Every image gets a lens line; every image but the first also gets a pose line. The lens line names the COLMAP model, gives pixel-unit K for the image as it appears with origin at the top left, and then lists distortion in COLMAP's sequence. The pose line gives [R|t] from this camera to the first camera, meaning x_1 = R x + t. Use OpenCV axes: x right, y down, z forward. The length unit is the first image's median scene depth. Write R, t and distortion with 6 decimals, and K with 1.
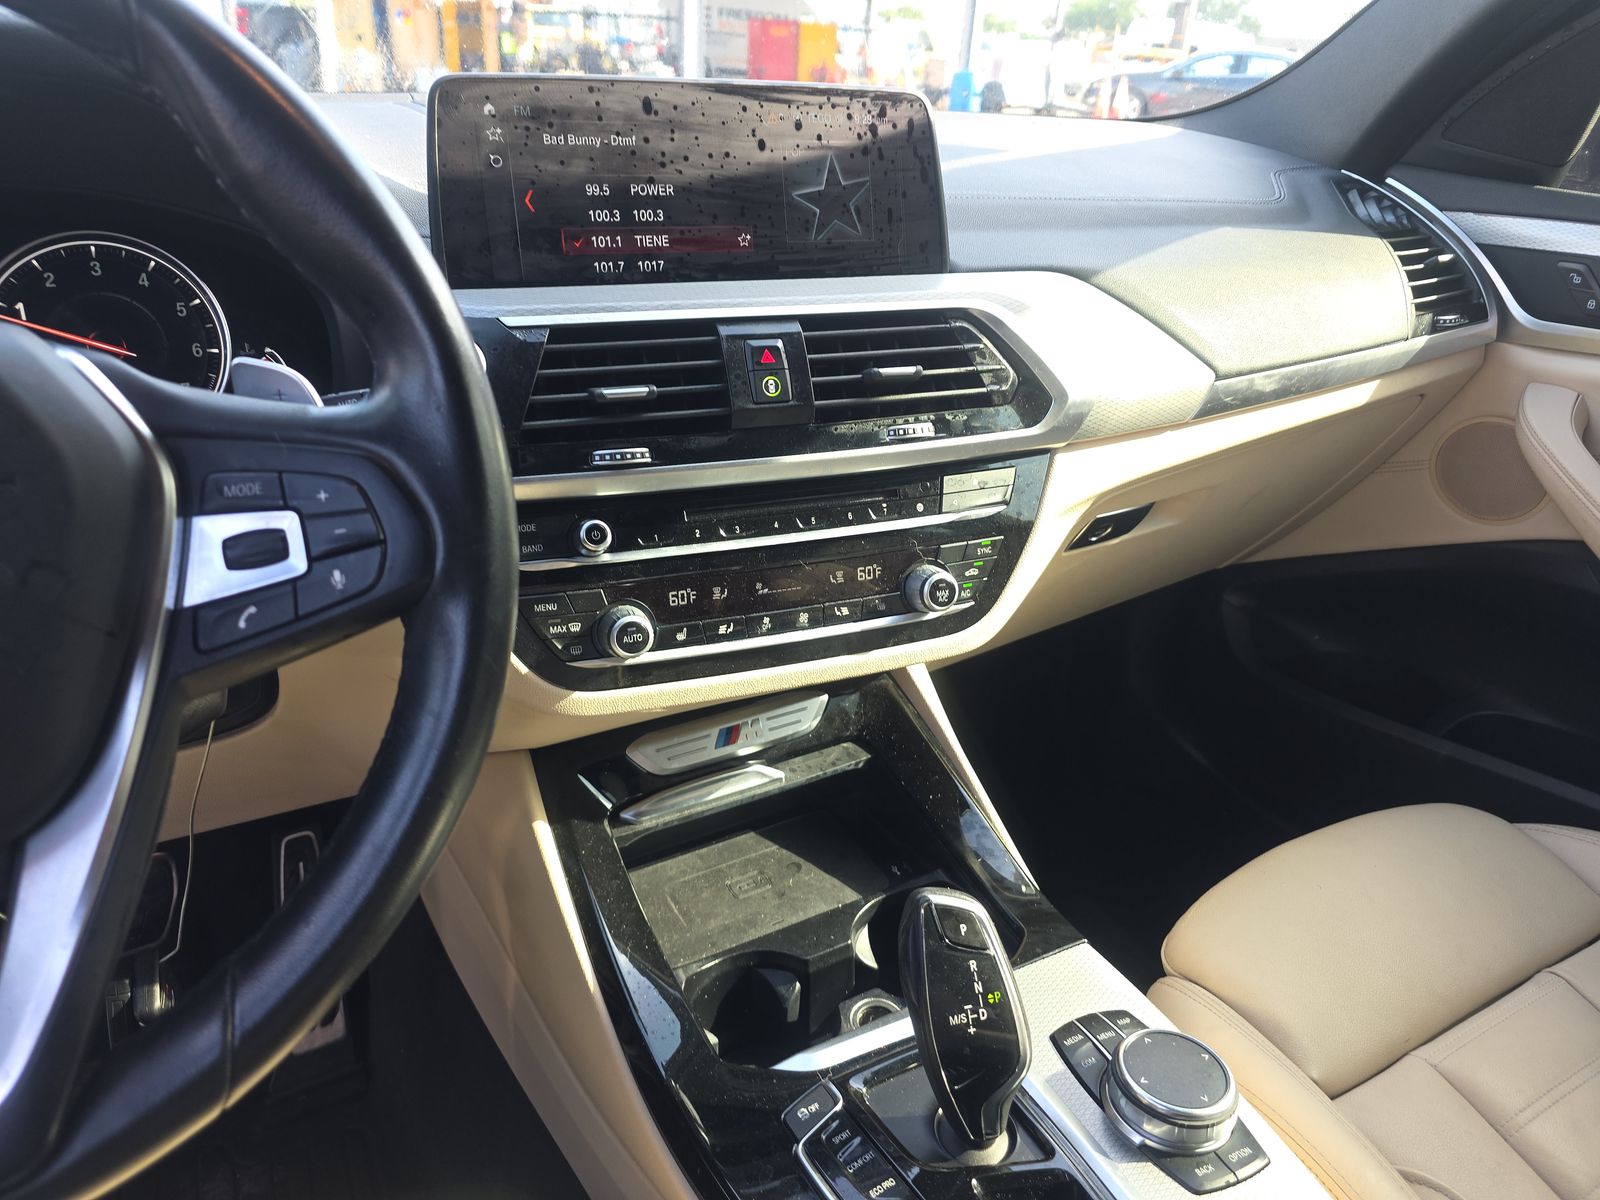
lens RADIAL K [[1062.2, 0, 800.0], [0, 1062.2, 600.0], [0, 0, 1]] dist [0.067042, -0.133966]
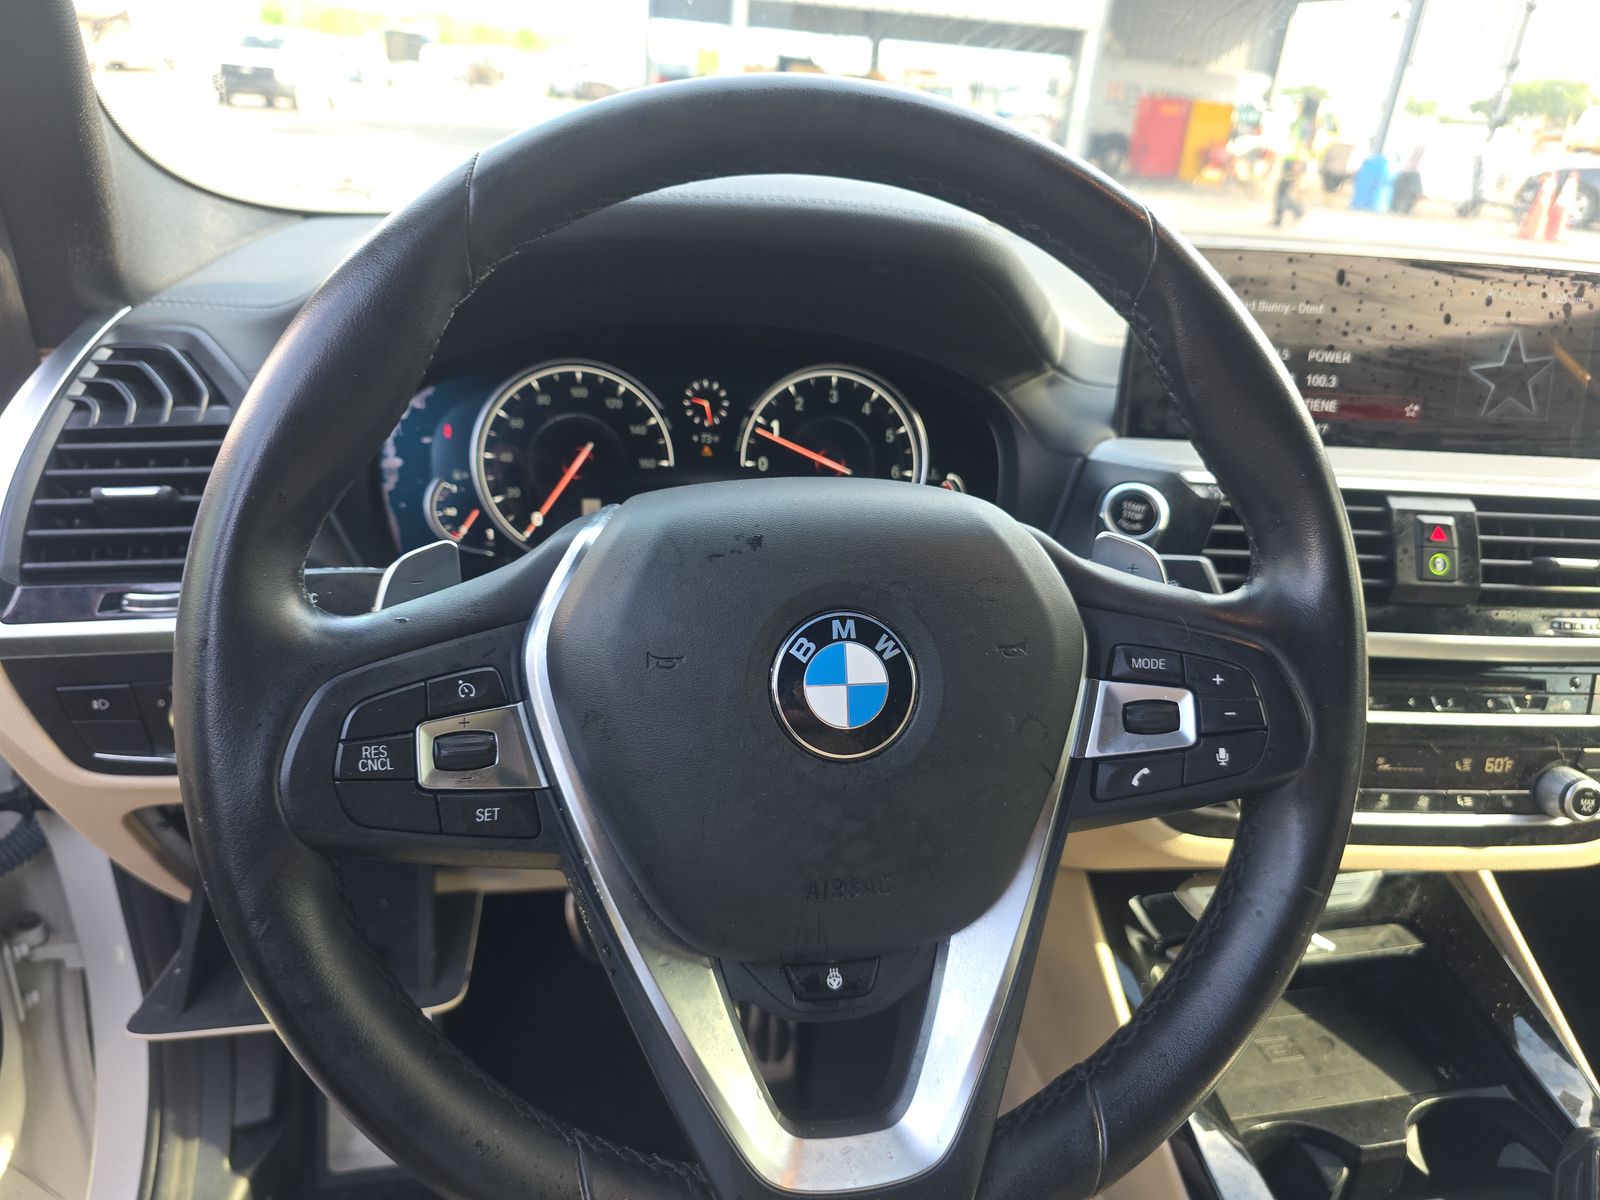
lens RADIAL K [[1073.0, 0, 801.4], [0, 1073.0, 638.1], [0, 0, 1]] dist [0.000067, -0.025791]
pose [[0.946105, 0.149581, -0.287249, -0.272448], [-0.159021, 0.987228, -0.009680, -0.030114], [0.282132, 0.054837, 0.957807, -0.094875]]
